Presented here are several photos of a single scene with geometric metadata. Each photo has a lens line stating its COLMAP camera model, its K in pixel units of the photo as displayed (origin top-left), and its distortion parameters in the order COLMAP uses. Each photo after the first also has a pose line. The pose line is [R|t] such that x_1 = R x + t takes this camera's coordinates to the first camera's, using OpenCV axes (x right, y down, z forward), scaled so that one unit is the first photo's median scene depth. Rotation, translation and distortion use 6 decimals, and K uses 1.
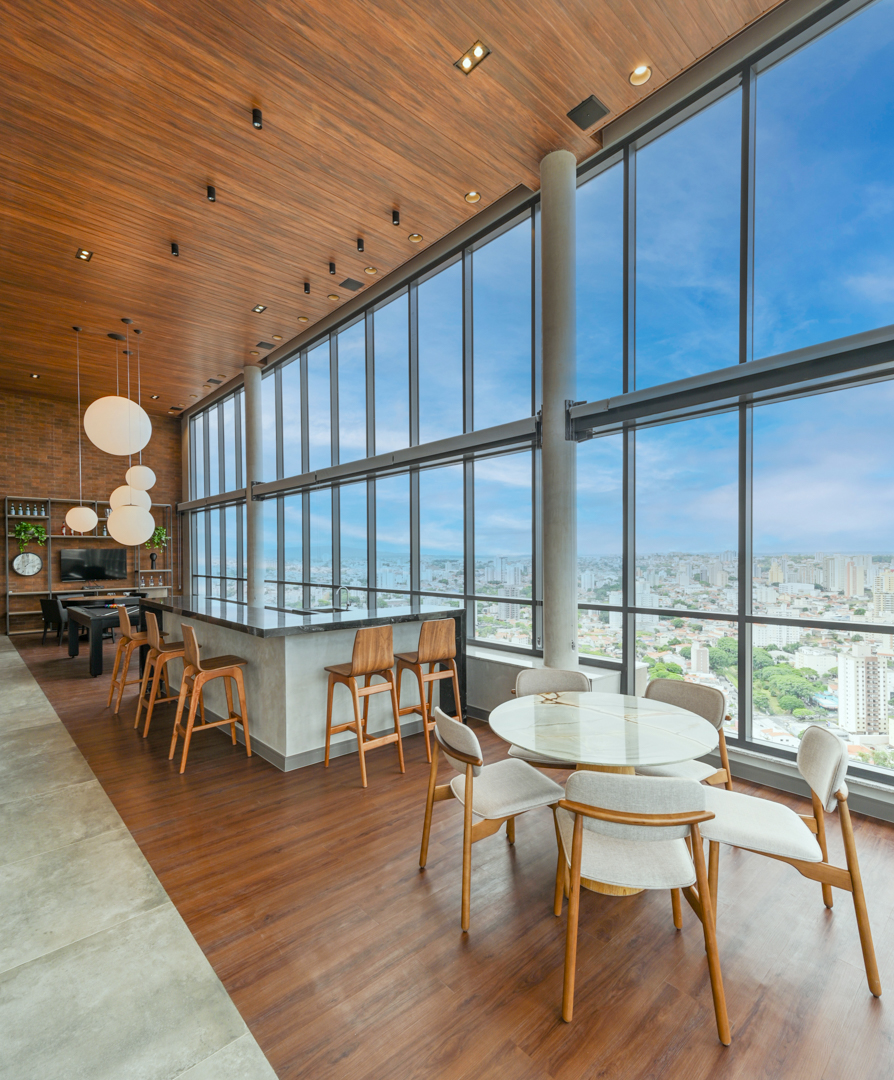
lens RADIAL K [[584.3, 0, 446.6], [0, 584.3, 560.1], [0, 0, 1]] dist [0.040112, 0.000523]
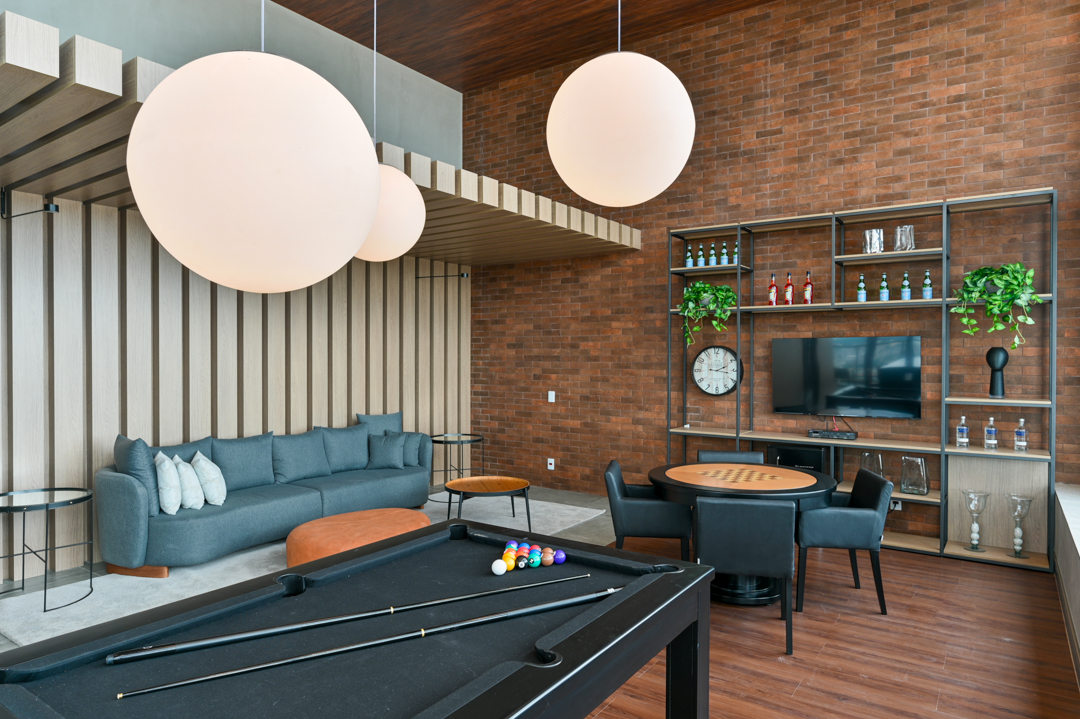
lens RADIAL K [[662.5, 0, 540.0], [0, 662.5, 359.5], [0, 0, 1]] dist [-0.004410, 0.001911]
pose [[0.272462, 0.014594, -0.962056, -0.237521], [-0.016296, 0.999812, 0.010552, -0.005219], [0.962029, 0.012803, 0.272649, 0.730881]]
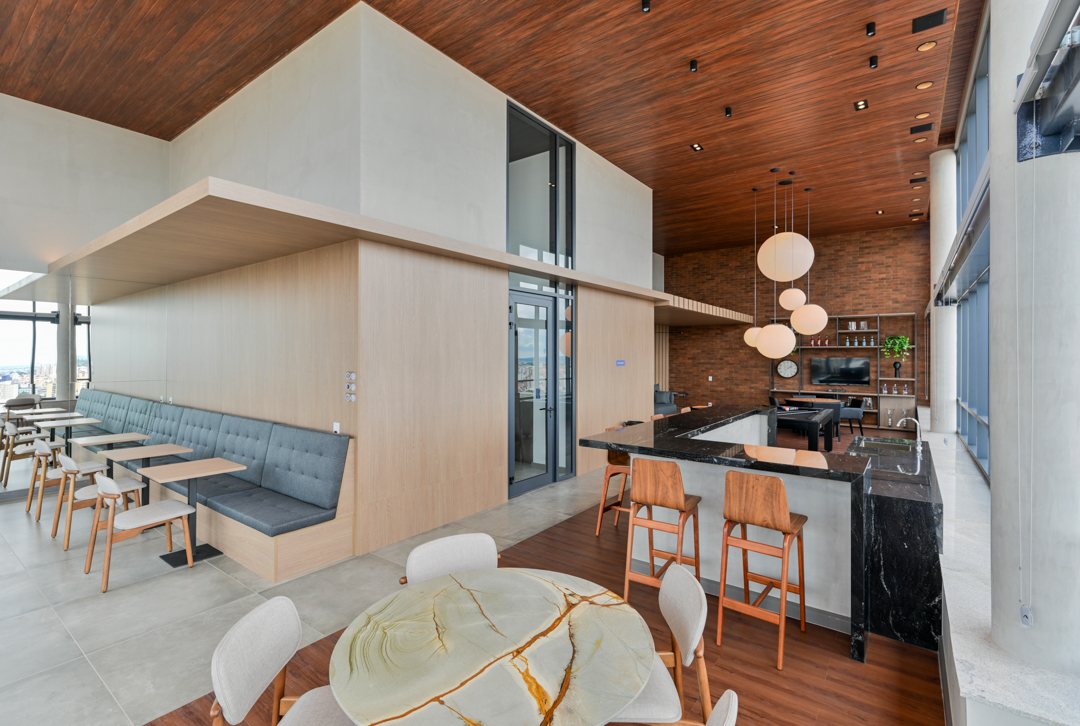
lens RADIAL K [[464.1, 0, 505.2], [0, 464.1, 354.4], [0, 0, 1]] dist [0.000919, -0.000100]
pose [[0.168836, 0.005766, -0.985627, 0.200552], [-0.014620, 0.999888, 0.003345, -0.019183], [0.985536, 0.013846, 0.168902, 0.218708]]
